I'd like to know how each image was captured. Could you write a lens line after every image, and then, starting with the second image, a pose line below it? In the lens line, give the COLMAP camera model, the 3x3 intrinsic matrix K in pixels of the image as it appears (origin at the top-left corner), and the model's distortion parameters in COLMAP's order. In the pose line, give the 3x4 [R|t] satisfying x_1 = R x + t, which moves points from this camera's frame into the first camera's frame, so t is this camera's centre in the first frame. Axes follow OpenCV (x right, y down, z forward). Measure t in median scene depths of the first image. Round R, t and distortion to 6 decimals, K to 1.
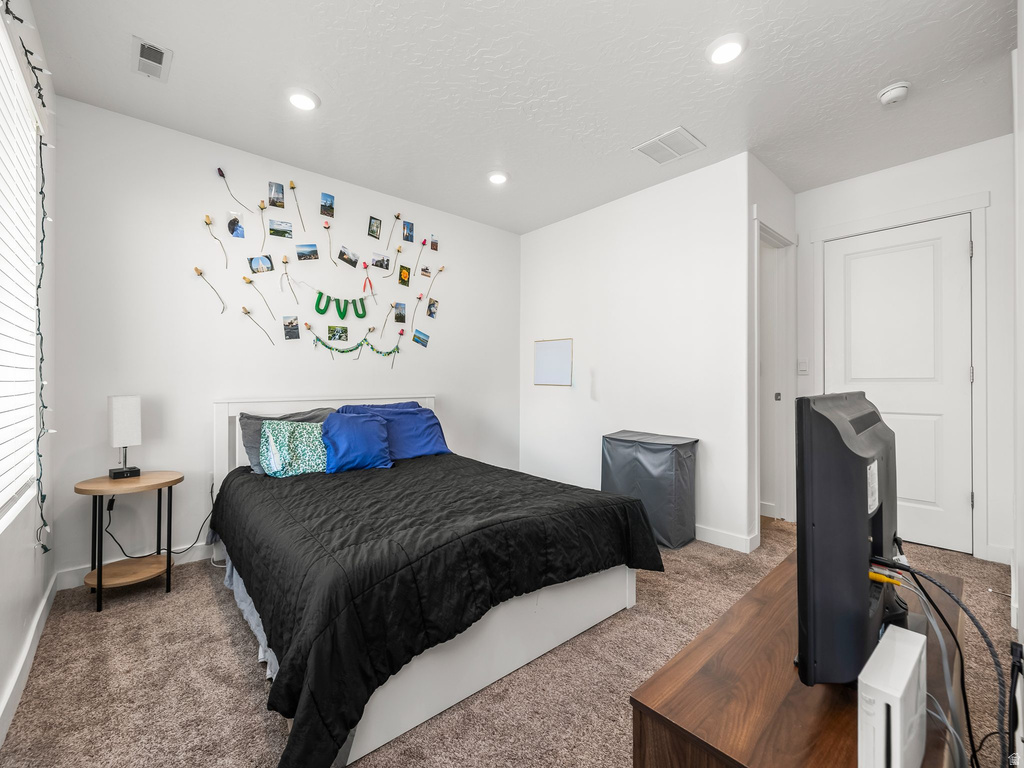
lens RADIAL K [[433.7, 0, 512.7], [0, 433.7, 378.3], [0, 0, 1]] dist [-0.003404, 0.001573]
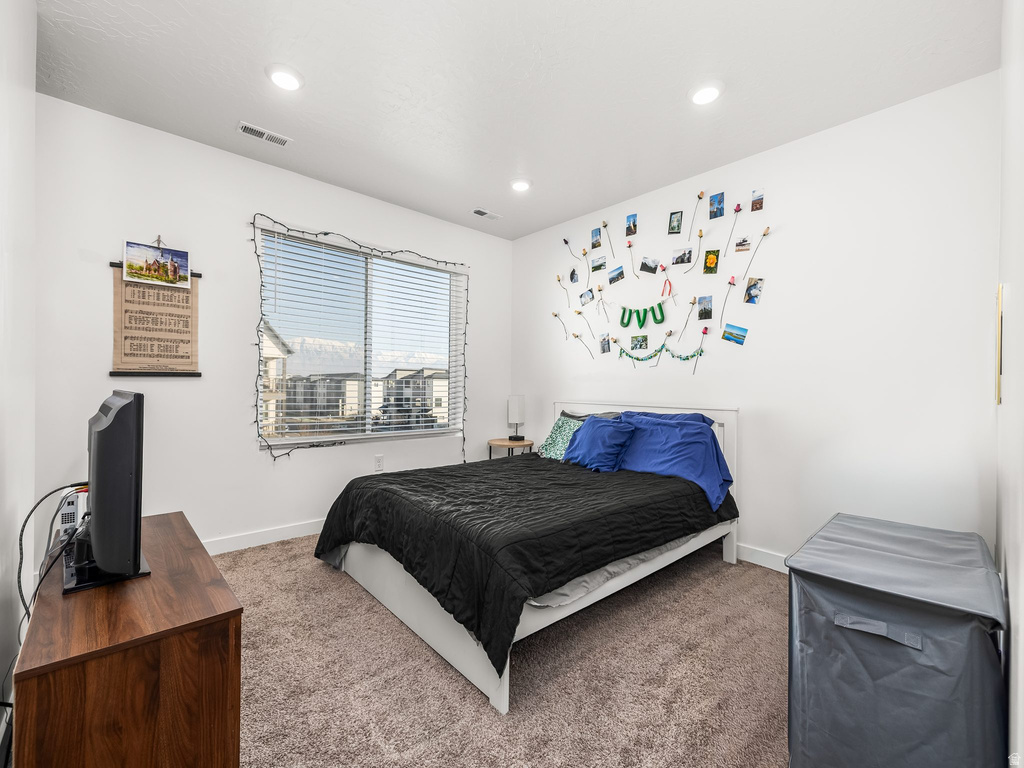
lens RADIAL K [[458.3, 0, 512.6], [0, 458.3, 386.1], [0, 0, 1]] dist [0.001464, 0.000070]
pose [[-0.010686, -0.005887, -0.999926, 0.676891], [-0.010616, 0.999927, -0.005774, 0.010102], [0.999887, 0.010554, -0.010748, 0.684082]]
